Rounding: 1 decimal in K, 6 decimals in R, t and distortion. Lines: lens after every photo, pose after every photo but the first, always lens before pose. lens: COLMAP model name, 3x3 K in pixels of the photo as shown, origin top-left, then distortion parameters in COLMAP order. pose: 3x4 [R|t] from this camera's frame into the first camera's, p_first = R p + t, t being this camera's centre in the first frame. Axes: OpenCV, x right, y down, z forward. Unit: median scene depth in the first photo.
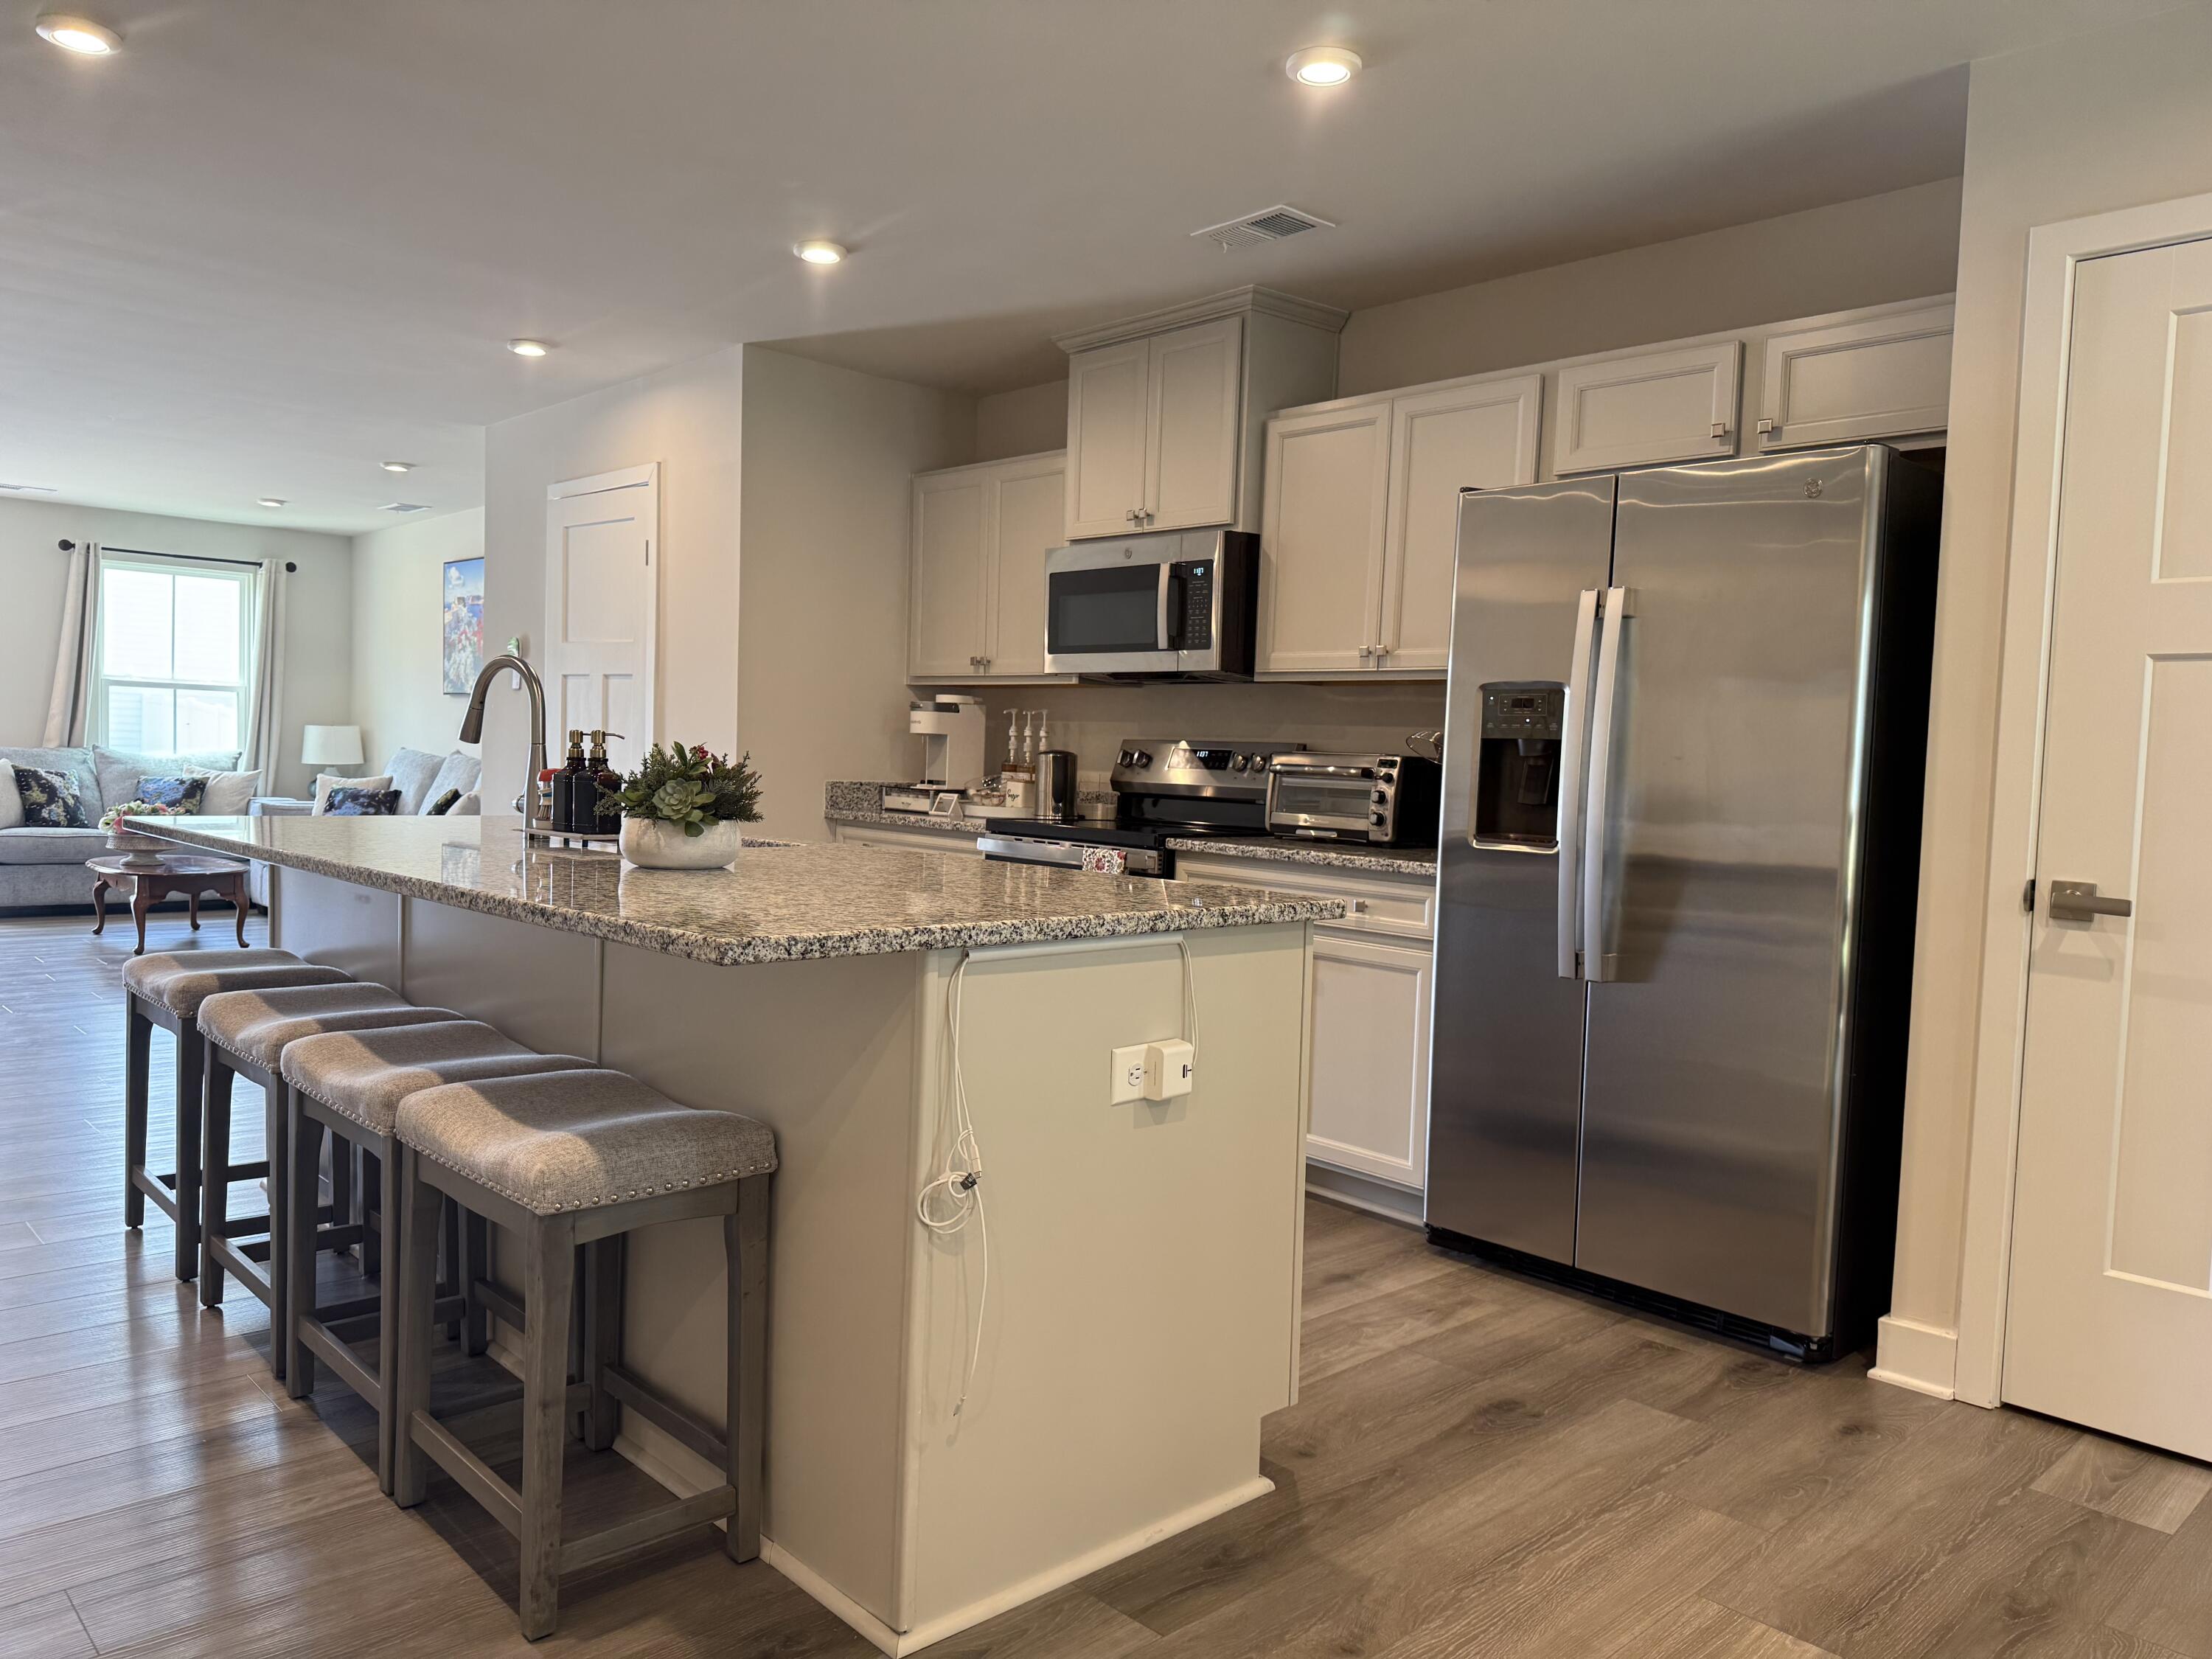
lens RADIAL K [[1586.5, 0, 1088.4], [0, 1586.5, 843.5], [0, 0, 1]] dist [0.041104, -0.049731]
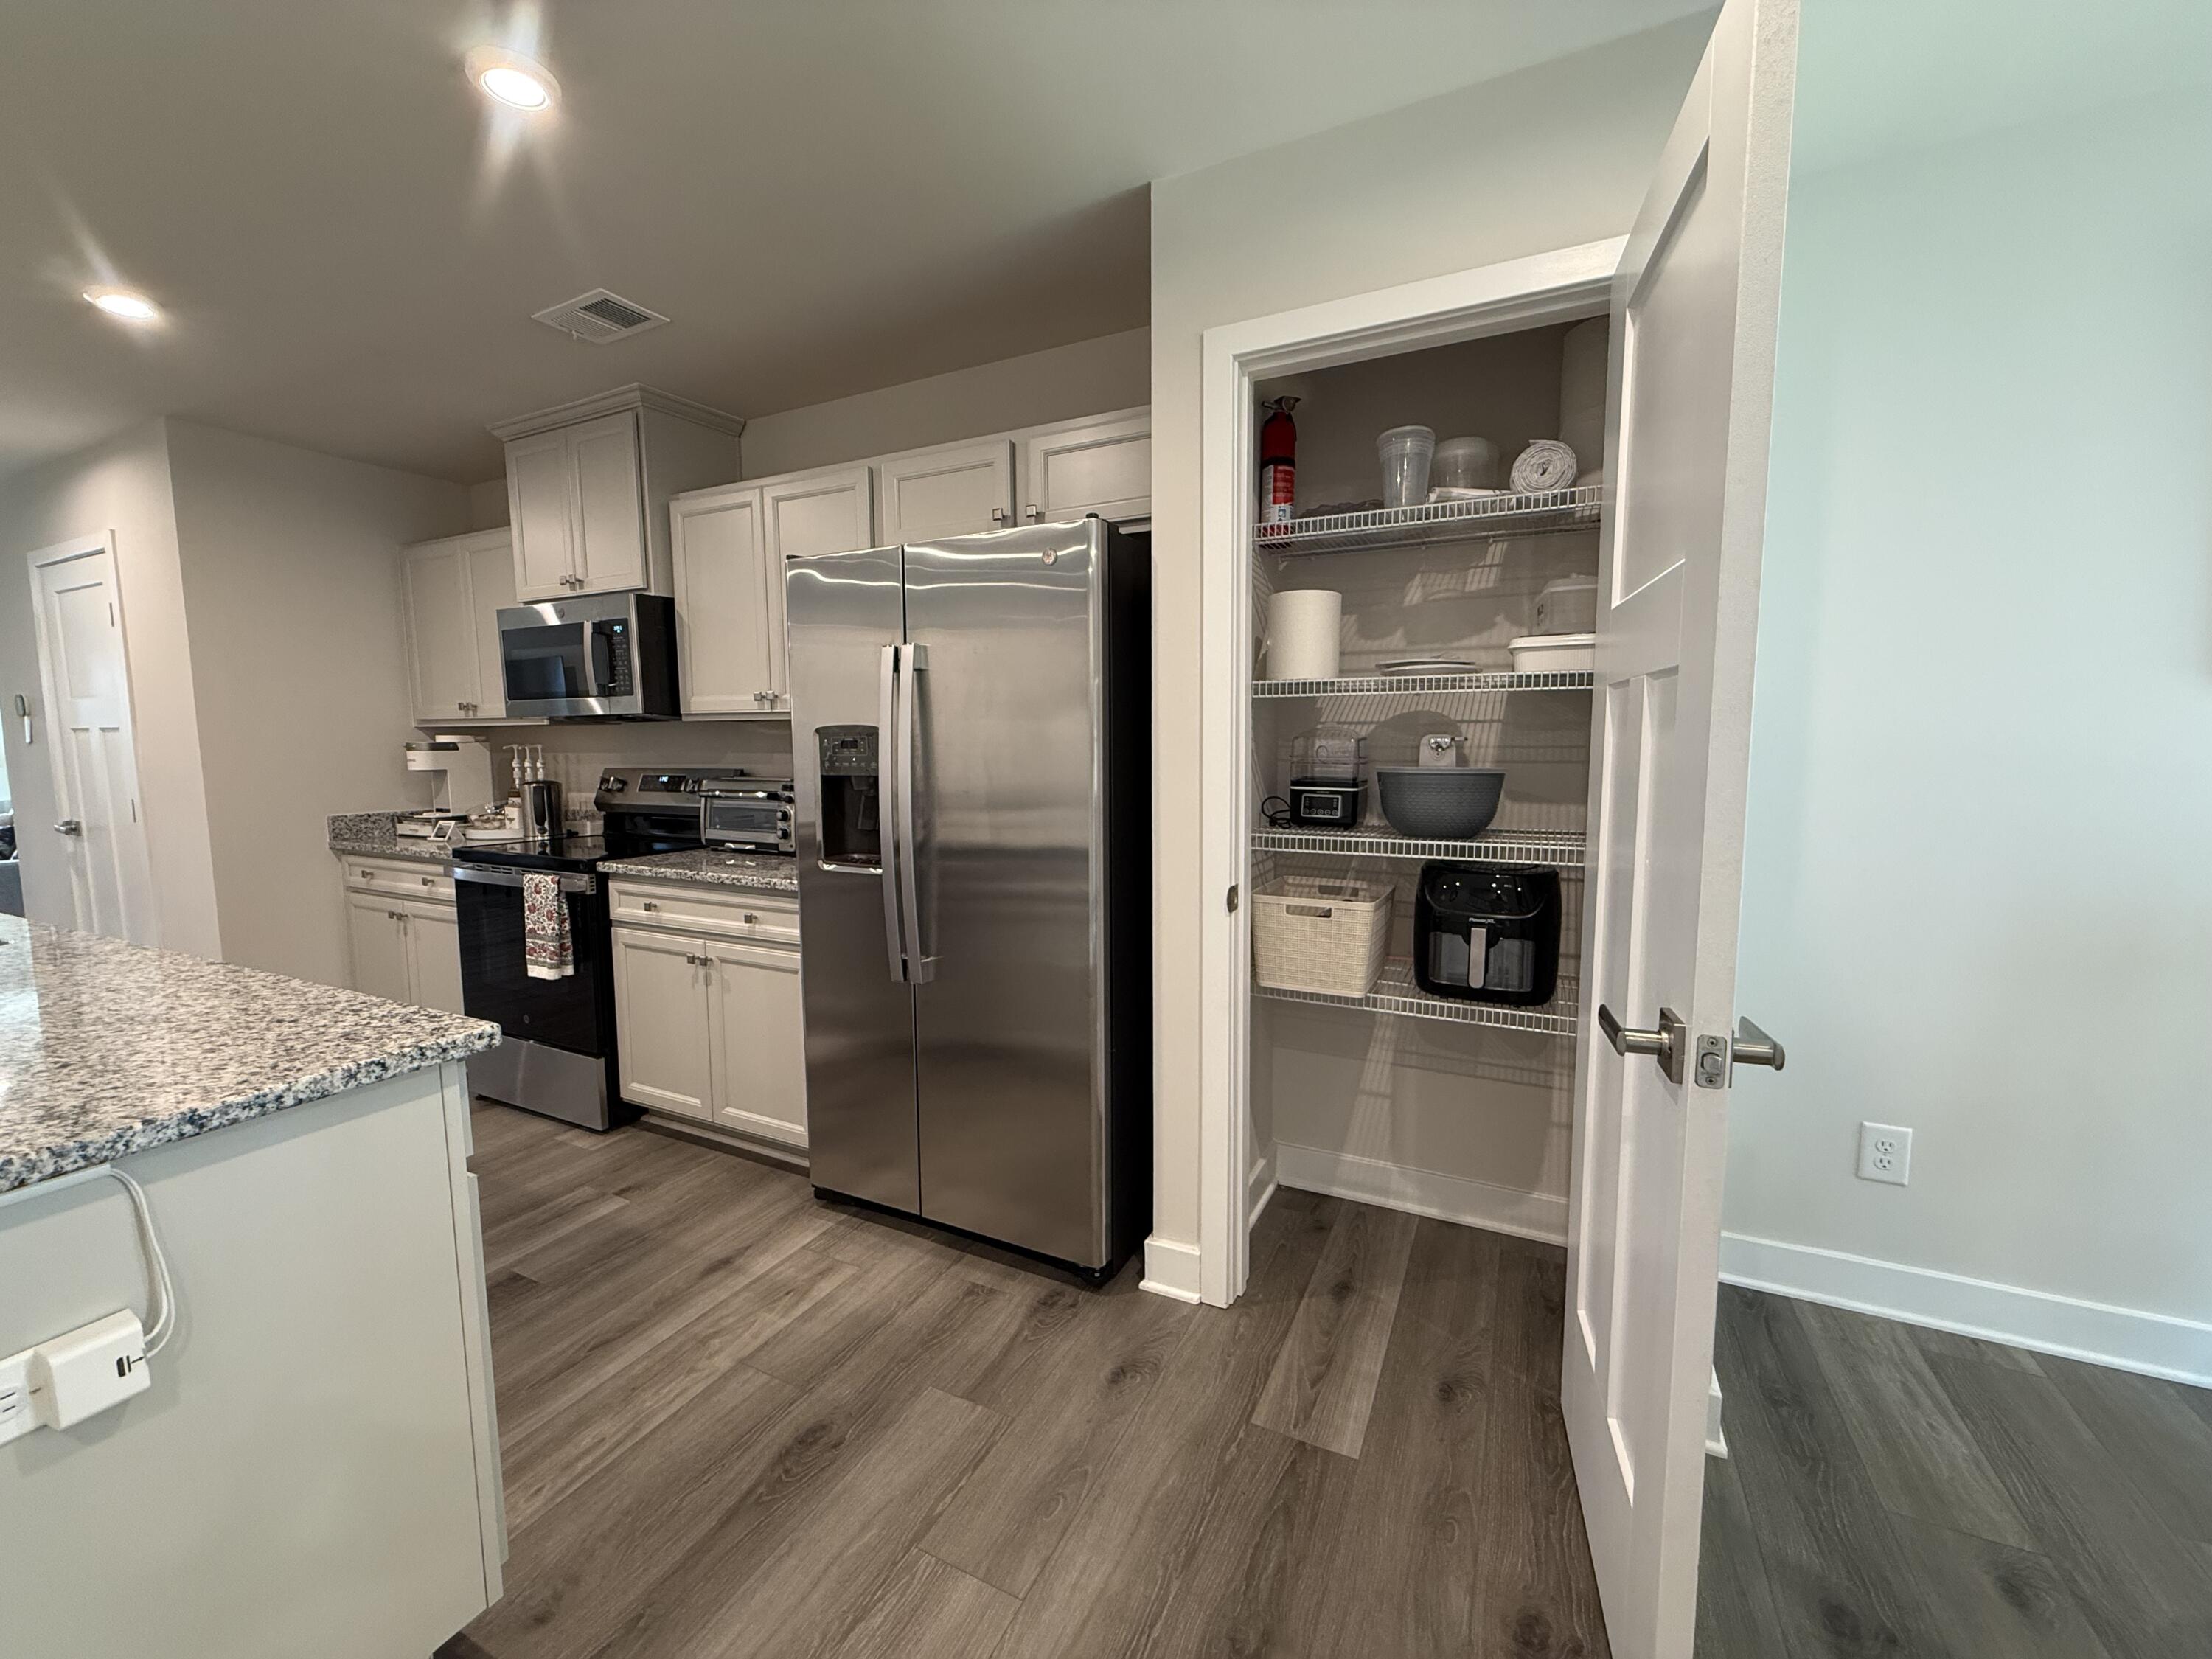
lens RADIAL K [[880.3, 0, 1104.1], [0, 880.3, 828.5], [0, 0, 1]] dist [0.002366, -0.000647]
pose [[0.939455, -0.077710, 0.333745, 0.239927], [0.060517, 0.996263, 0.061624, -0.058343], [-0.337287, -0.037696, 0.940647, 0.350313]]
